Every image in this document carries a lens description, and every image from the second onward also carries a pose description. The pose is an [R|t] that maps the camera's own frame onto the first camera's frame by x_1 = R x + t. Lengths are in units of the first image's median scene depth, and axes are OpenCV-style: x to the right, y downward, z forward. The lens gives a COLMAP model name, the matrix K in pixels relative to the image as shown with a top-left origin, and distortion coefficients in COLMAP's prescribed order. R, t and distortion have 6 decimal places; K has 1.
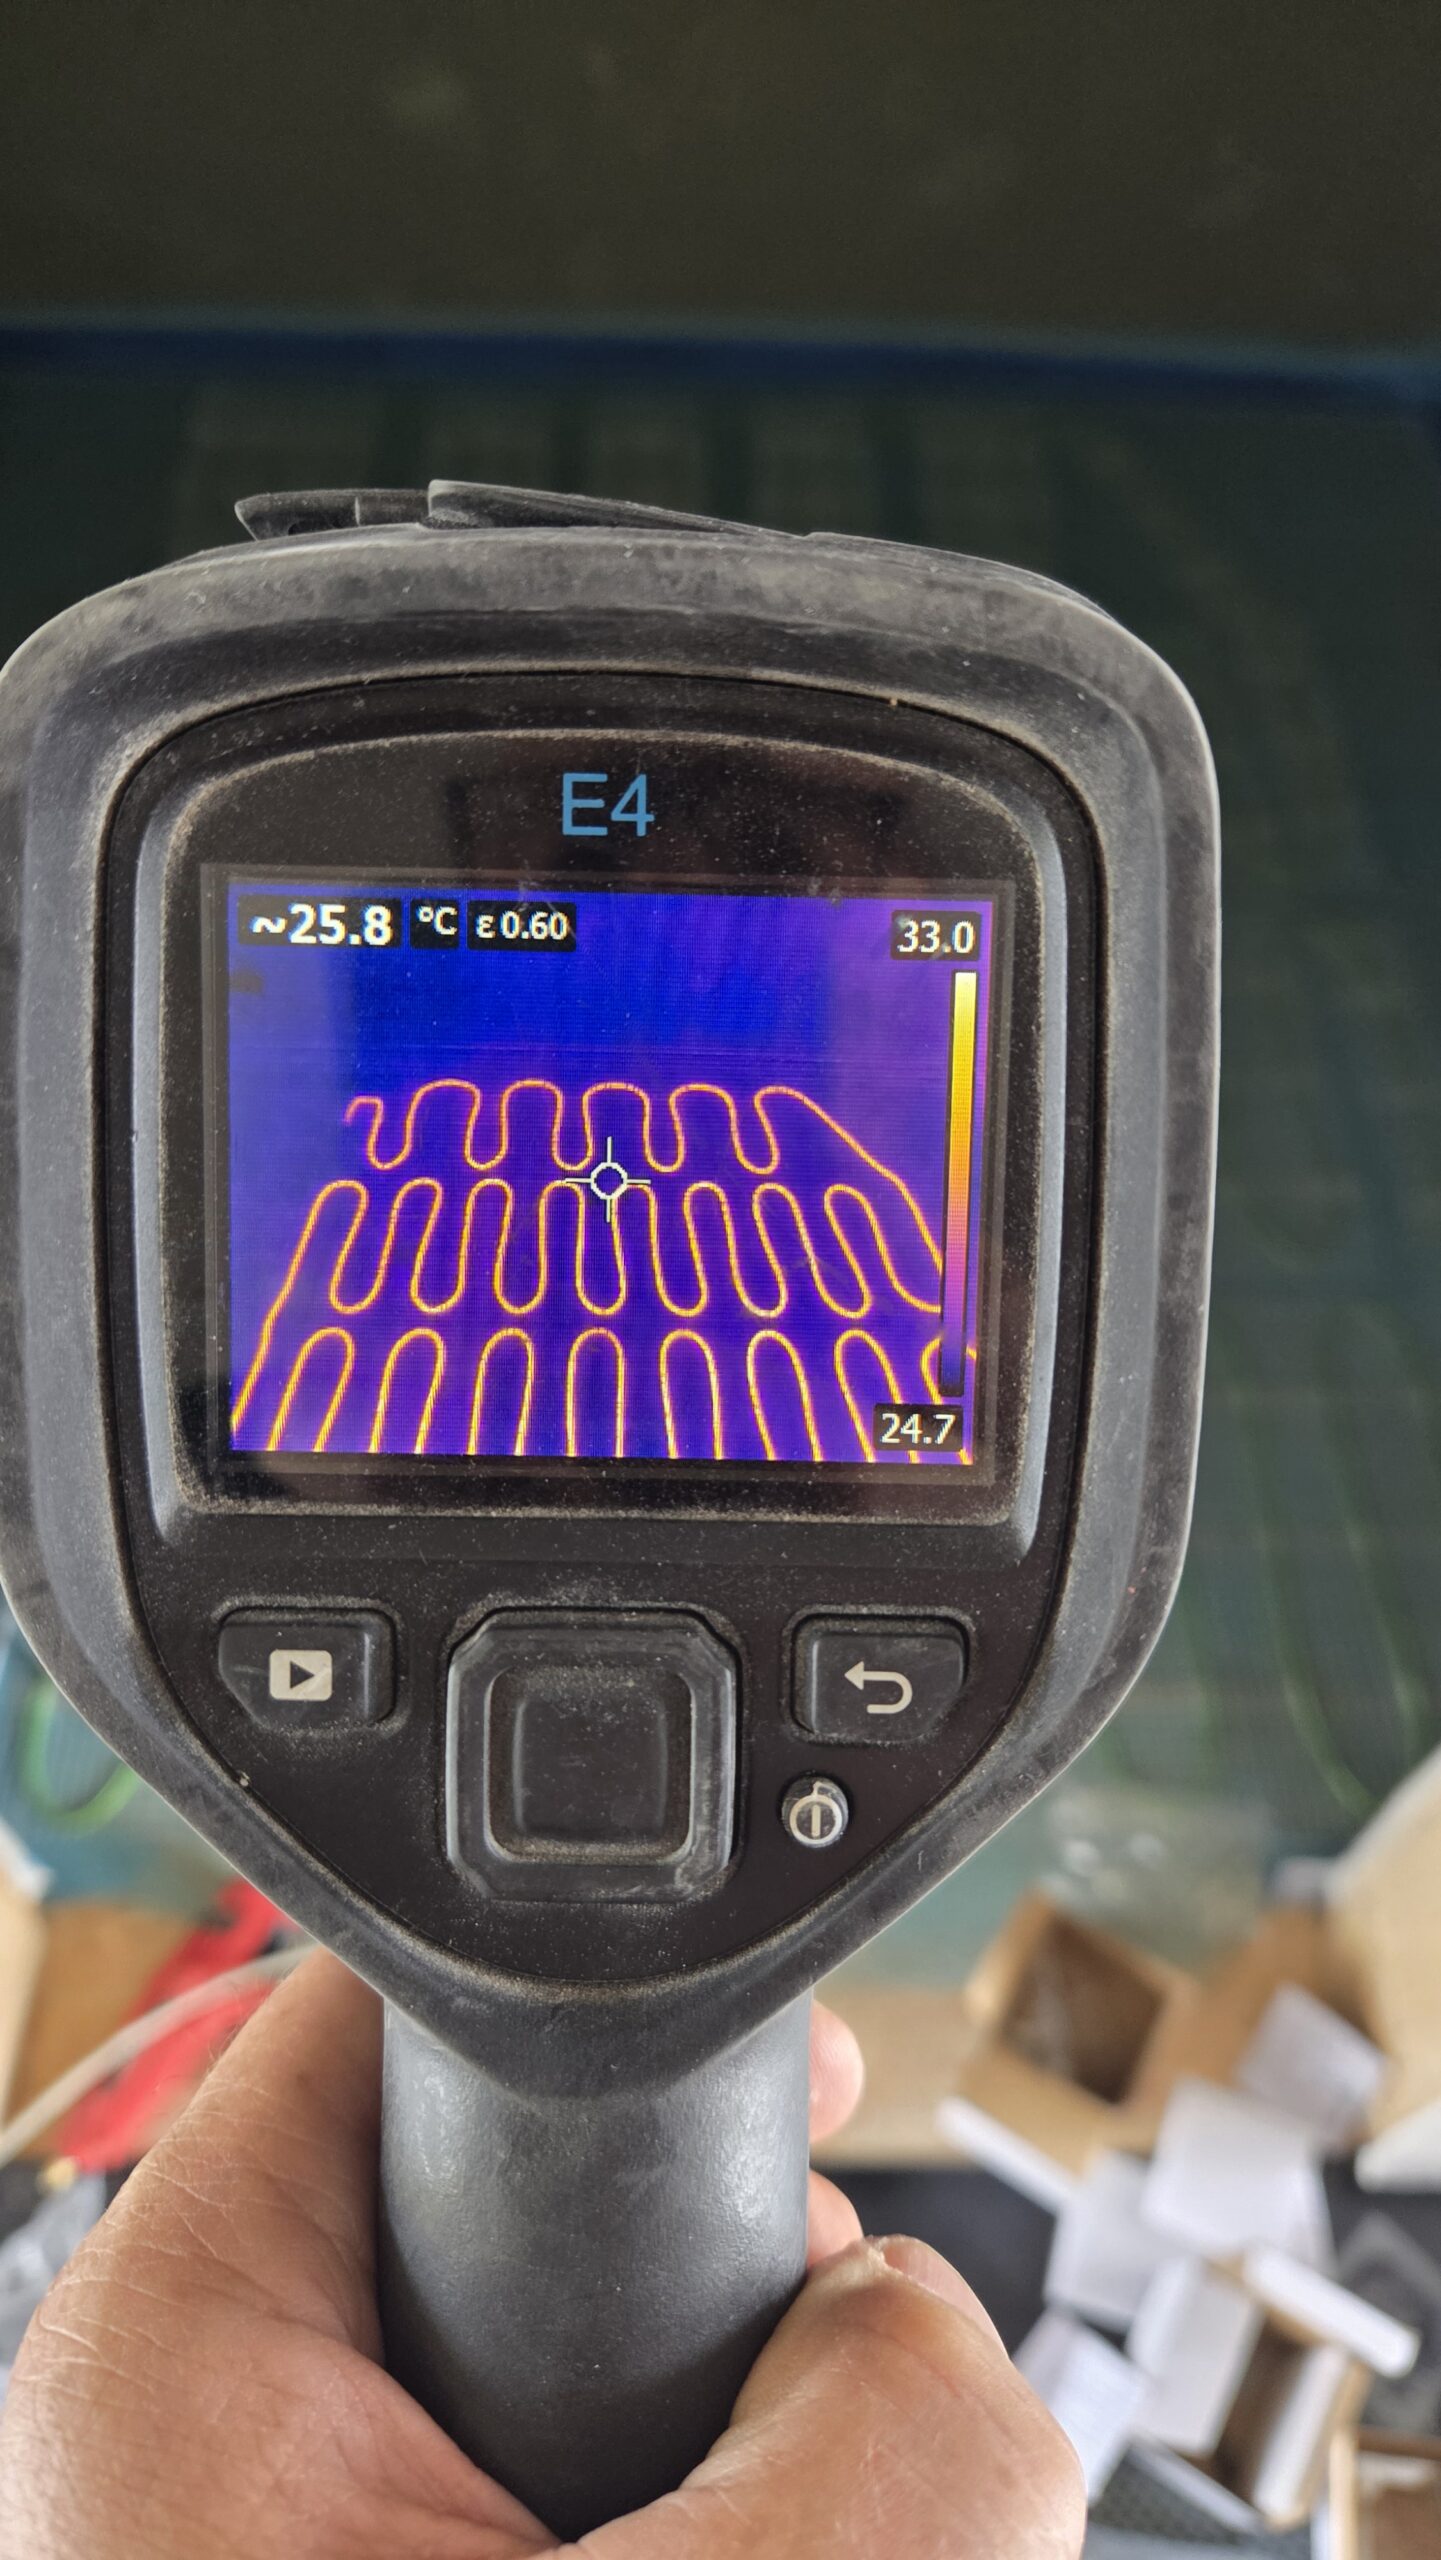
lens RADIAL K [[1707.3, 0, 746.6], [0, 1707.3, 1278.6], [0, 0, 1]] dist [-0.035065, -0.026023]
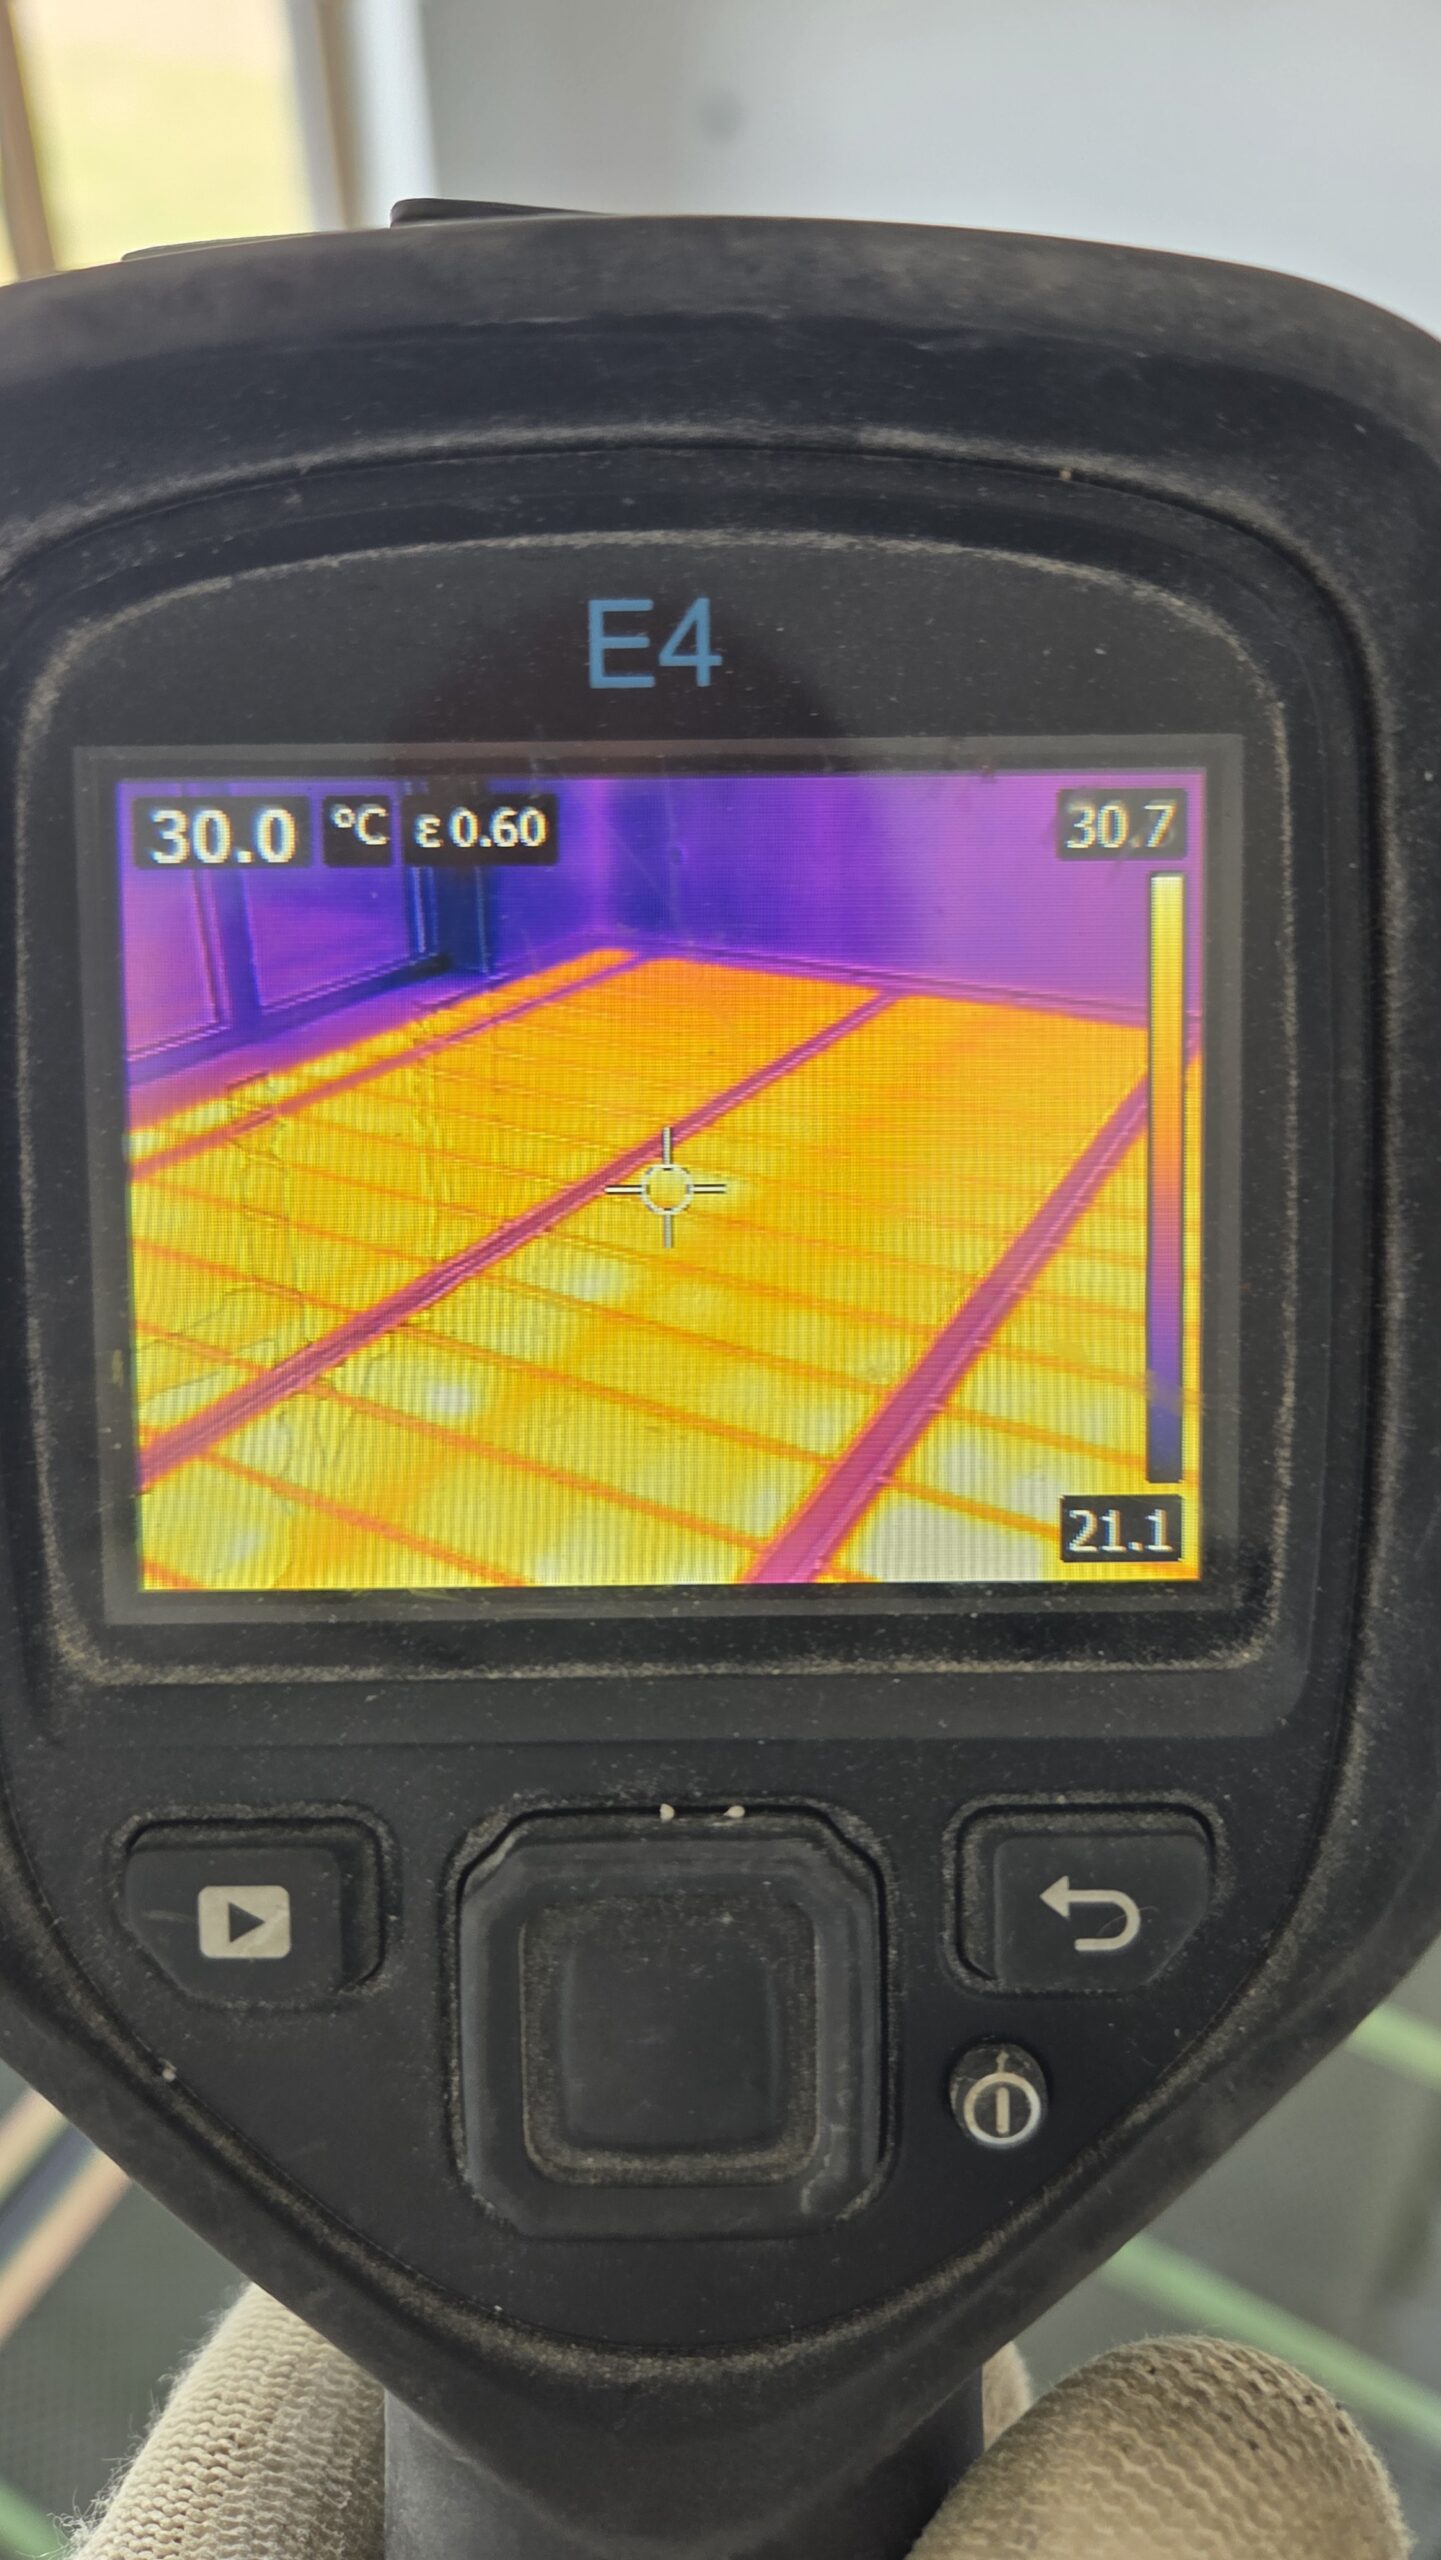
lens RADIAL K [[1707.3, 0, 741.9], [0, 1707.3, 1354.7], [0, 0, 1]] dist [-0.035065, -0.026023]
pose [[0.999475, -0.031728, -0.006523, -0.049799], [0.031530, 0.999096, -0.028509, 0.031672], [0.007421, 0.028288, 0.999572, 0.312014]]
